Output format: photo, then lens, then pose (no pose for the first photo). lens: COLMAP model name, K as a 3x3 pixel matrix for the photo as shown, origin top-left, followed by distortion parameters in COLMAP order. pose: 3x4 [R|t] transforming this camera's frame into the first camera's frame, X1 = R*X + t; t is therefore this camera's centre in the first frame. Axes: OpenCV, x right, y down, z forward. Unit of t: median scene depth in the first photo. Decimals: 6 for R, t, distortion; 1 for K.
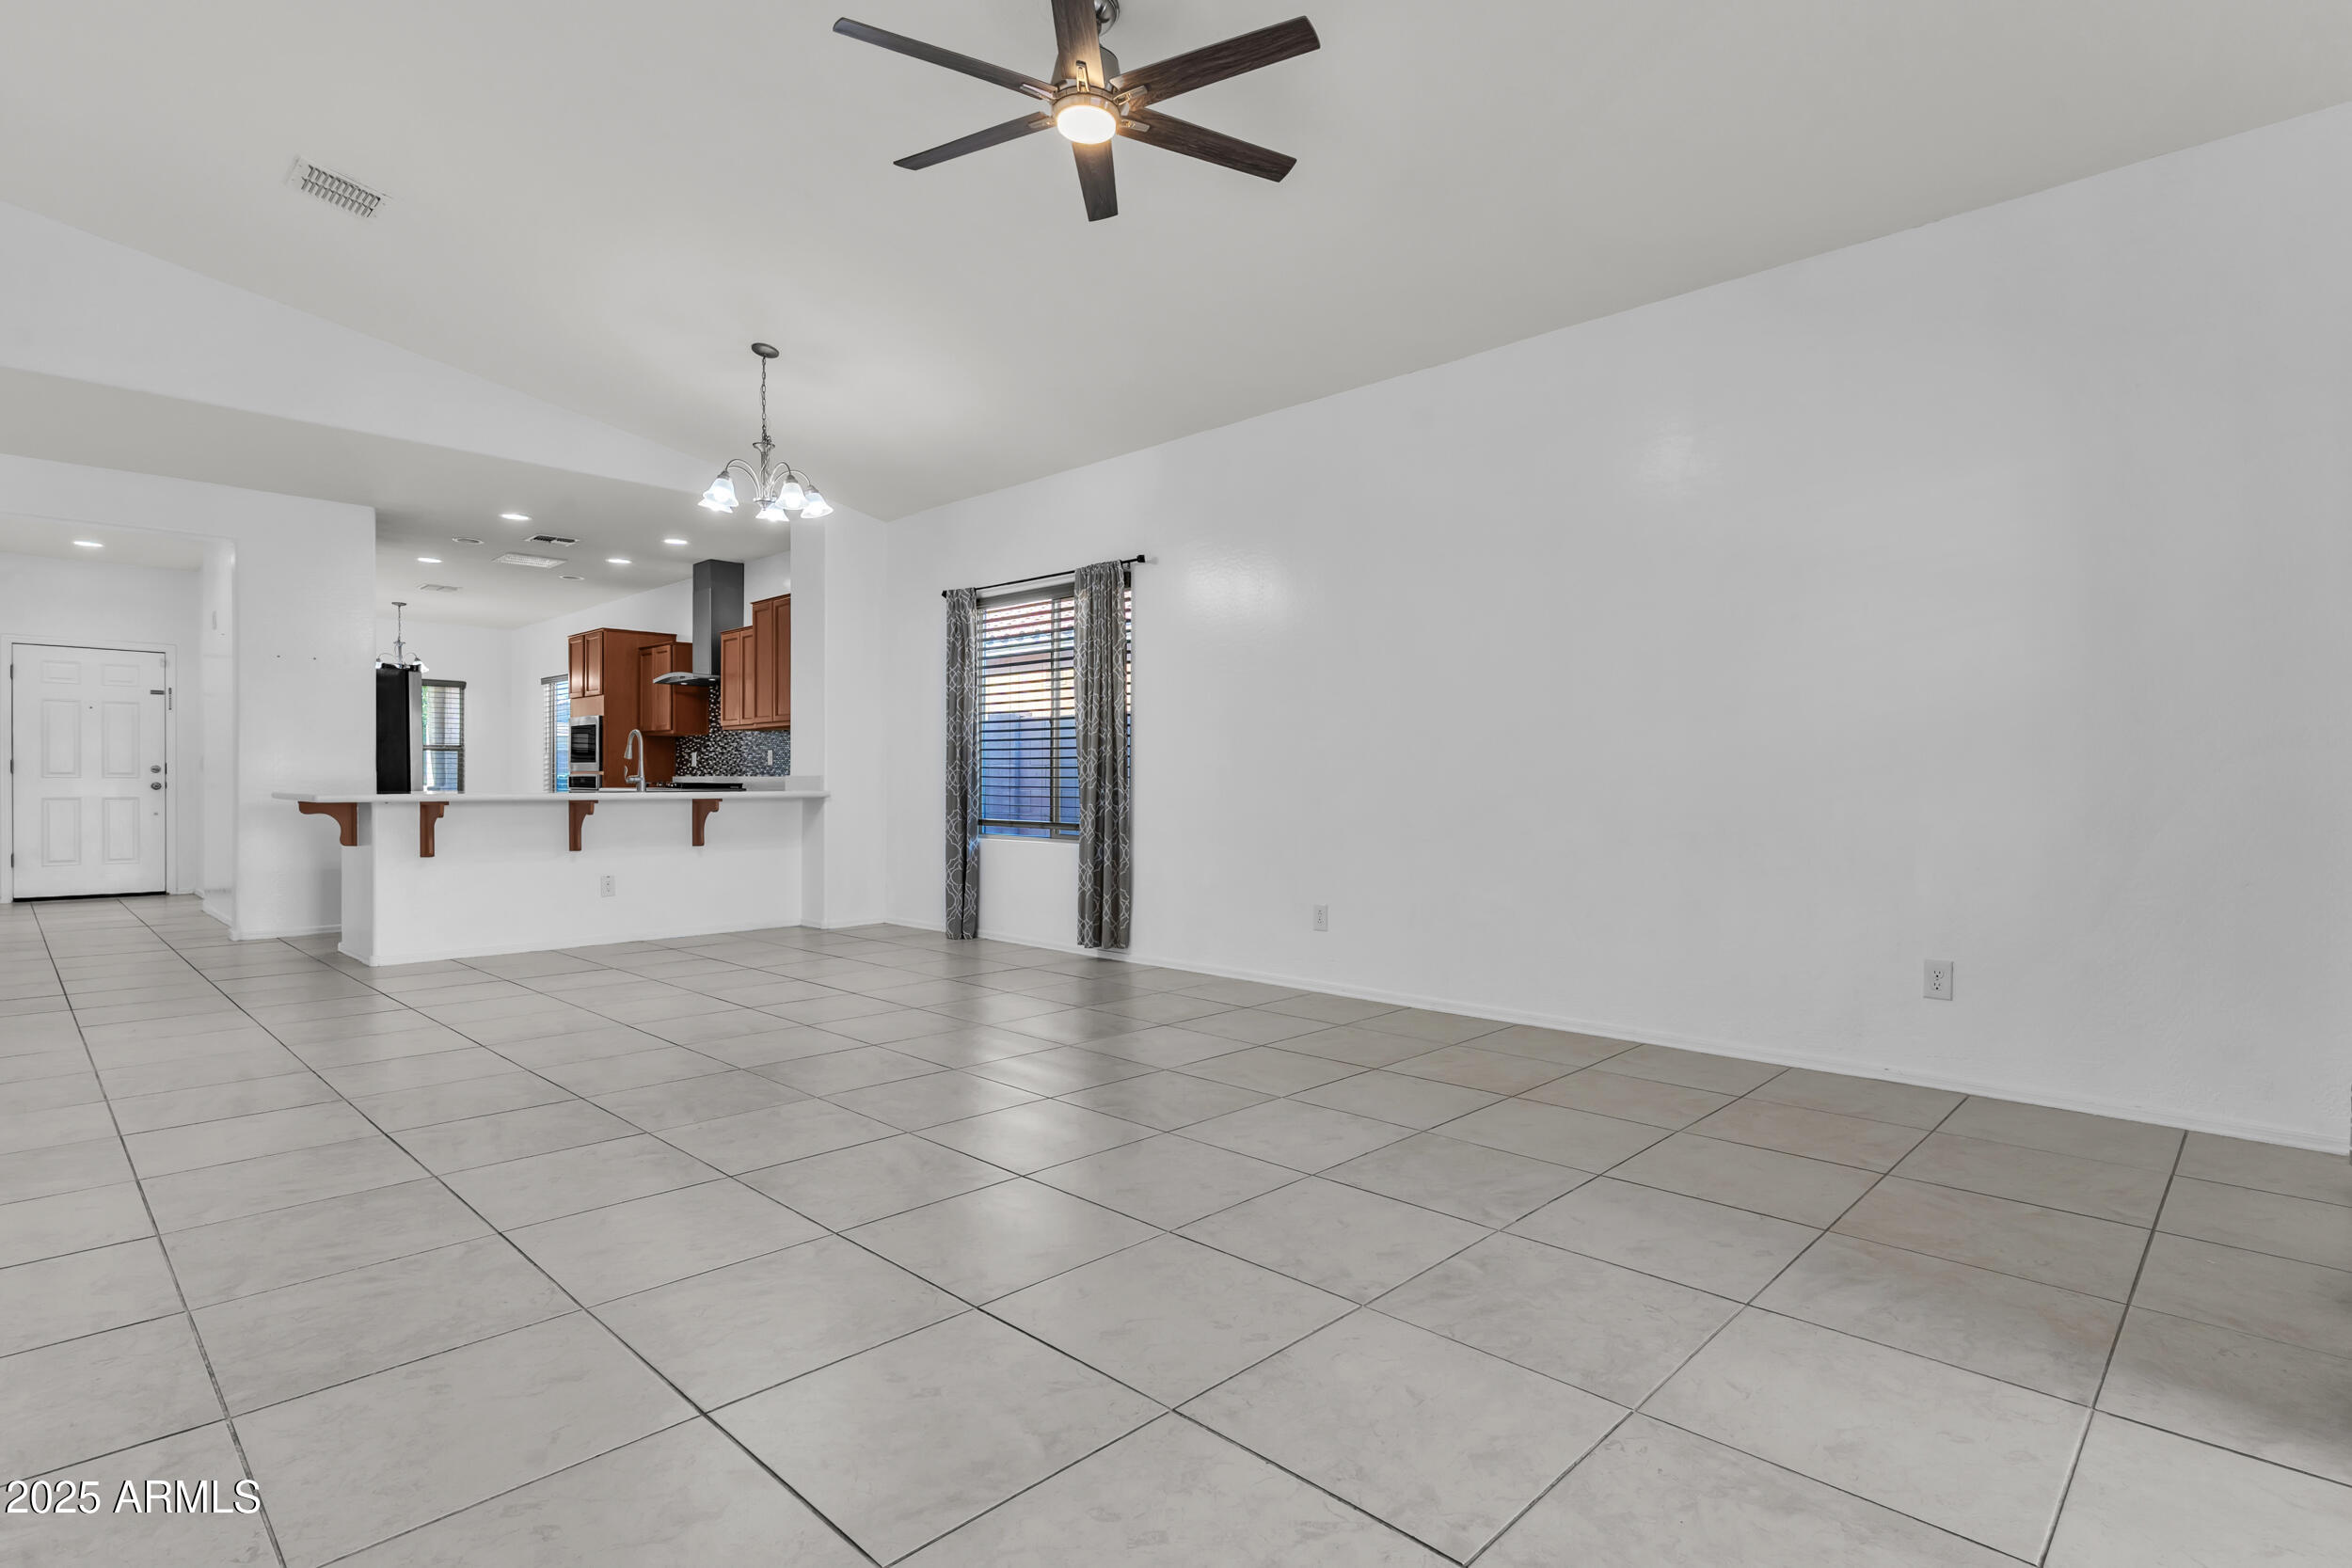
lens RADIAL K [[1141.9, 0, 1179.9], [0, 1141.9, 793.5], [0, 0, 1]] dist [0.001579, -0.000001]
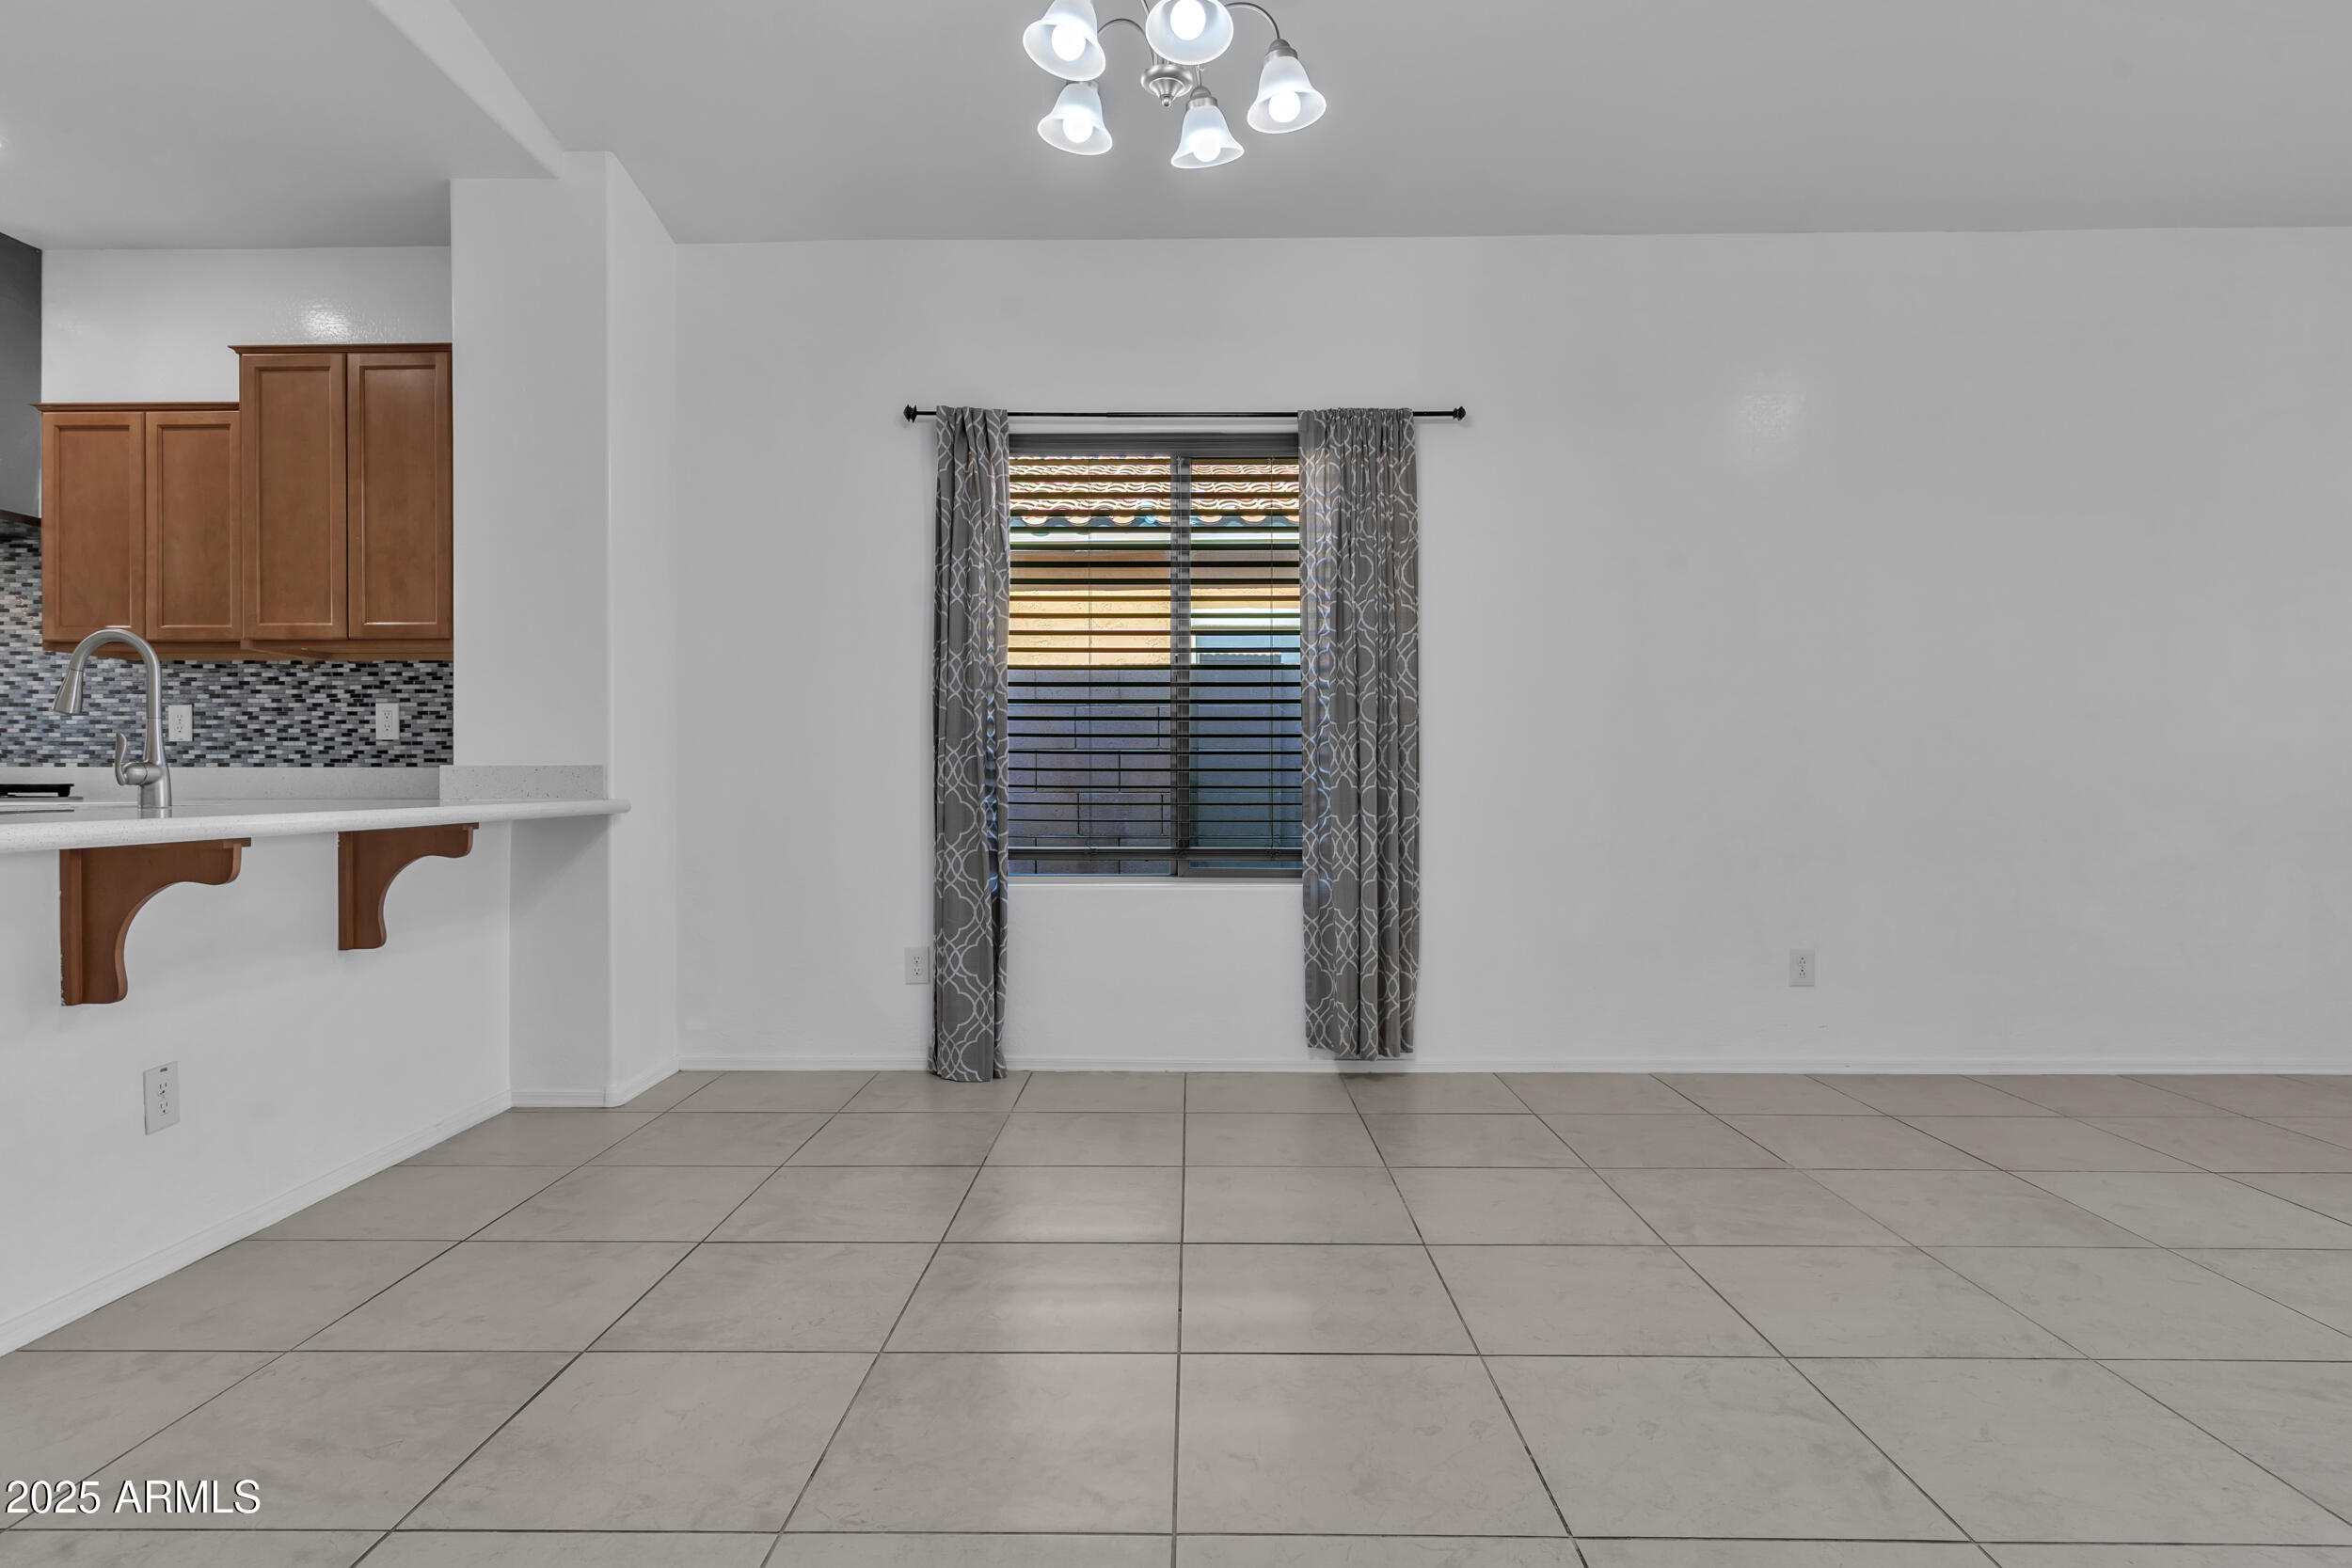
lens RADIAL K [[1241.4, 0, 1176.5], [0, 1241.4, 793.0], [0, 0, 1]] dist [0.000242, -0.000192]
pose [[0.733681, -0.009721, 0.679425, -0.480148], [0.009692, 0.999946, 0.003840, -0.004694], [-0.679425, 0.003768, 0.733735, 0.491396]]
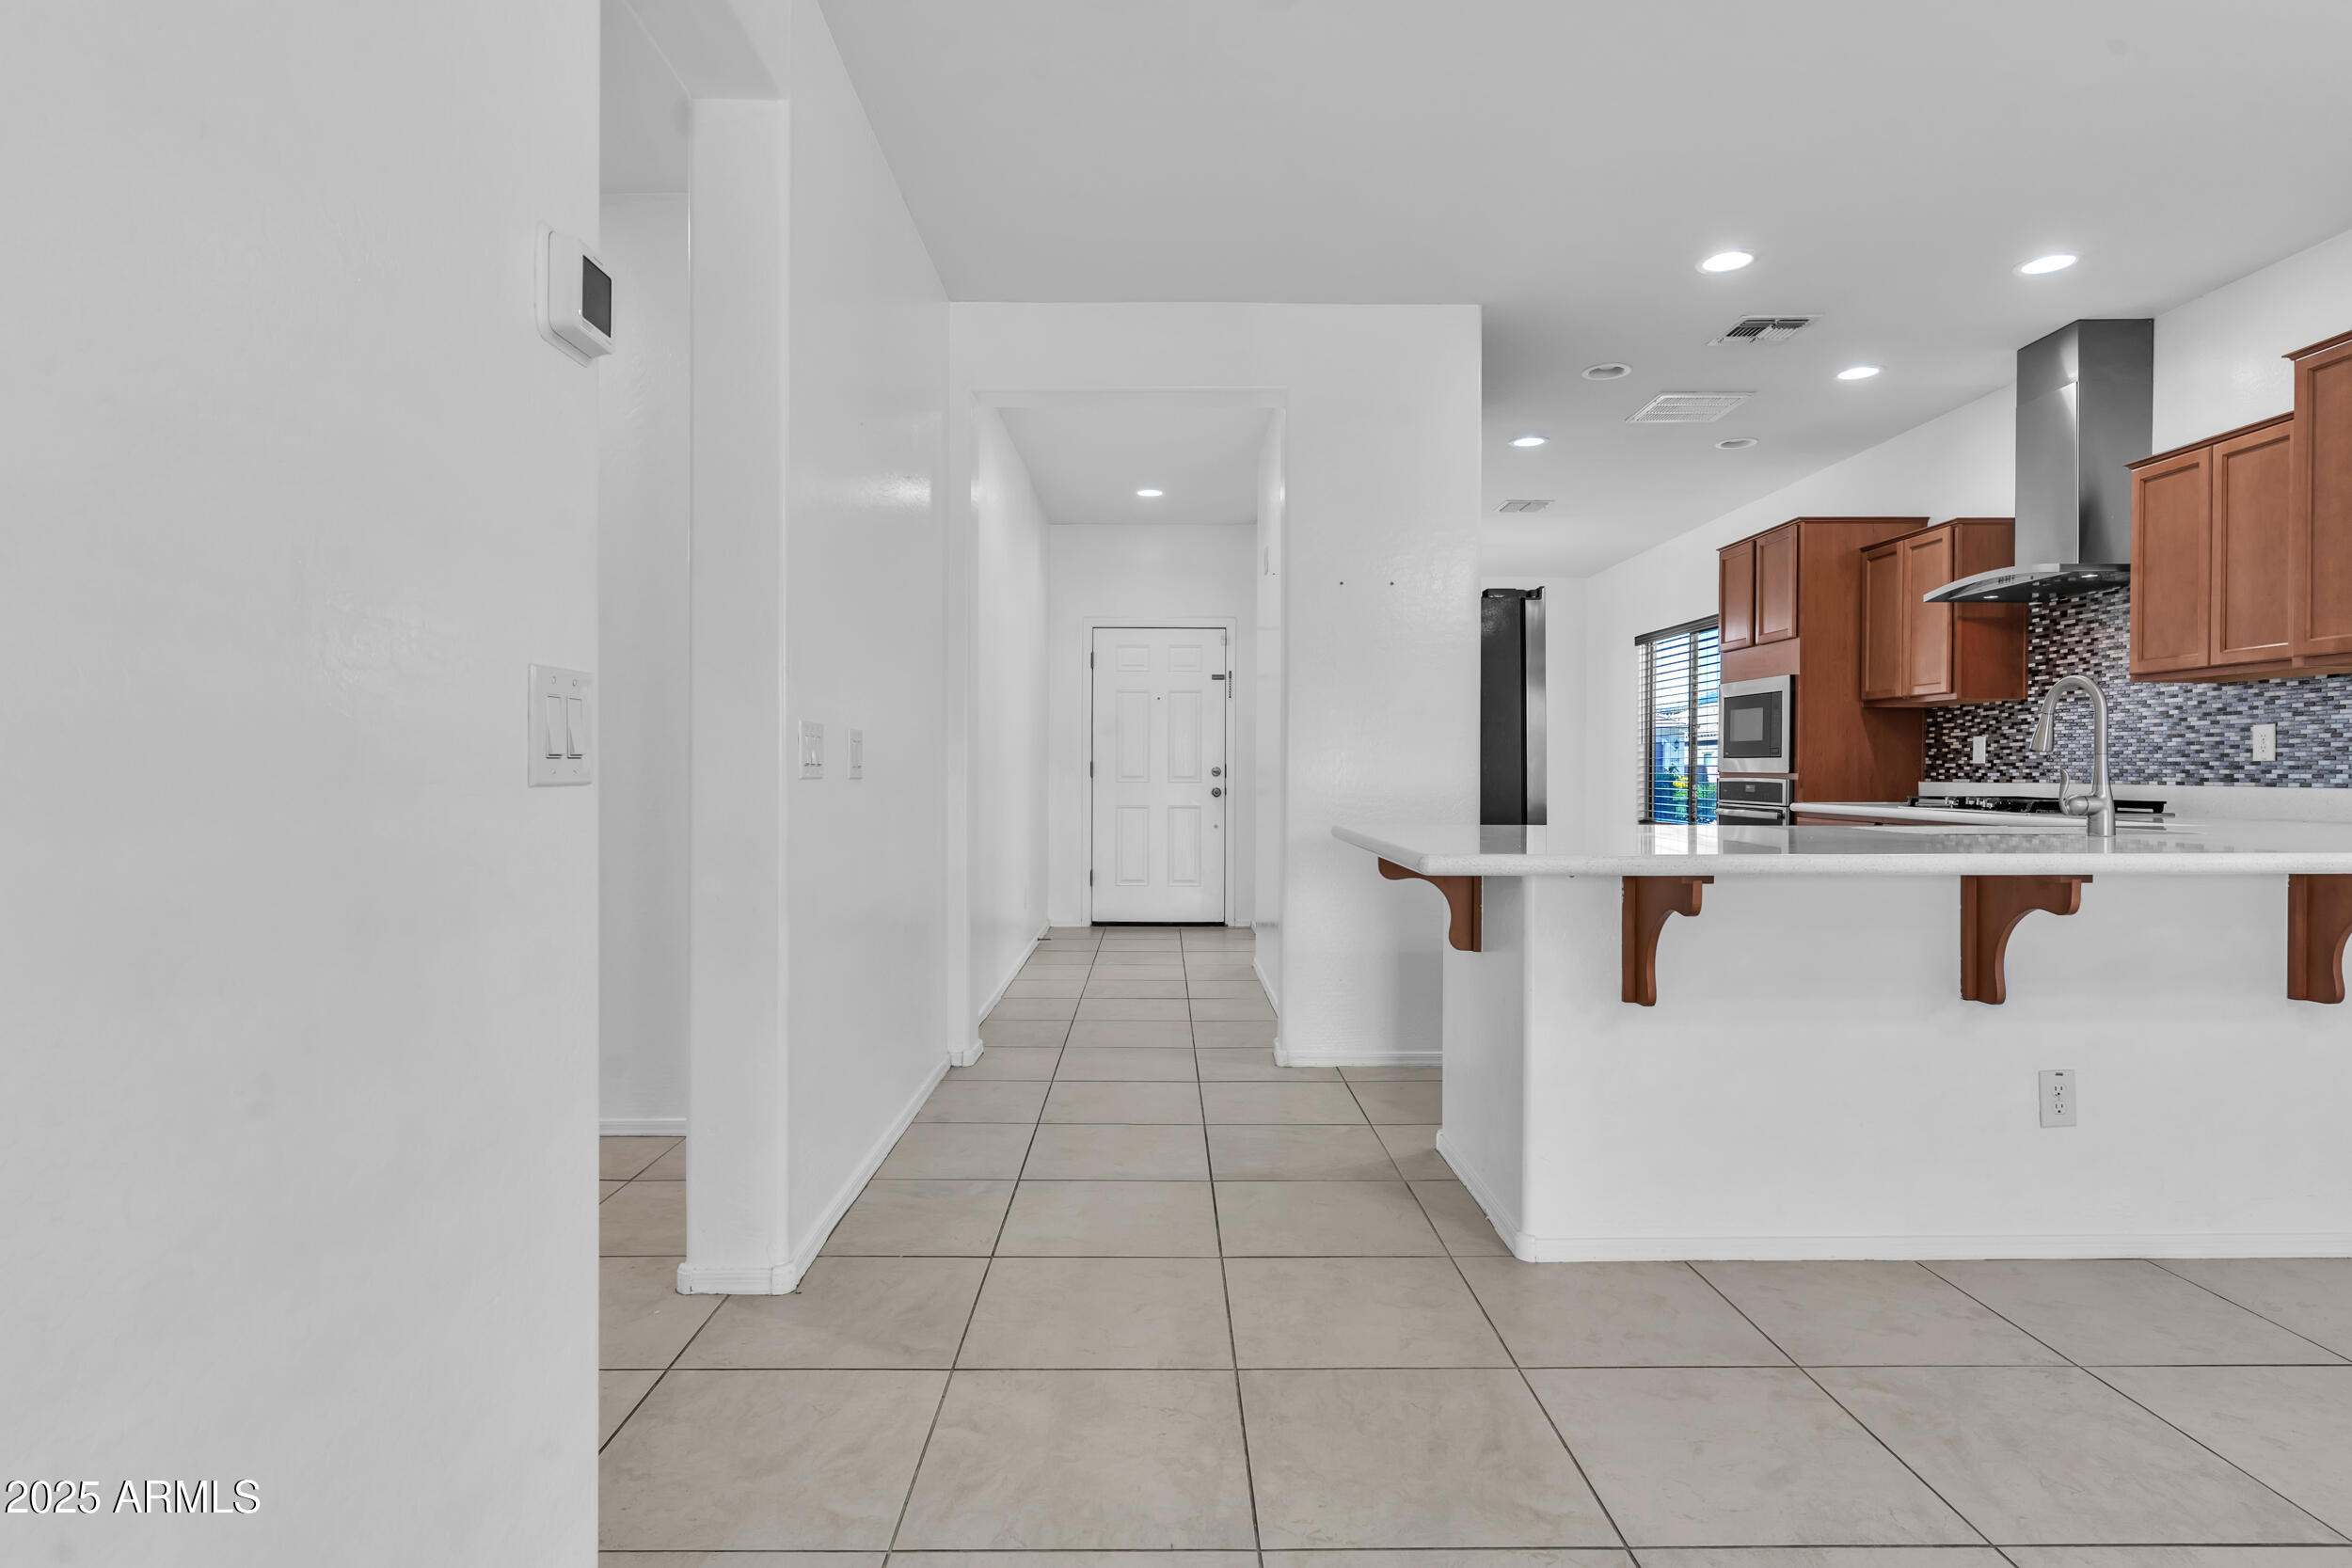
lens RADIAL K [[1206.5, 0, 1161.0], [0, 1206.5, 781.9], [0, 0, 1]] dist [-0.002344, -0.000481]
pose [[0.692078, 0.004691, -0.721808, -0.382851], [-0.006991, 0.999976, -0.000204, -0.017061], [0.721789, 0.005187, 0.692094, 0.477089]]
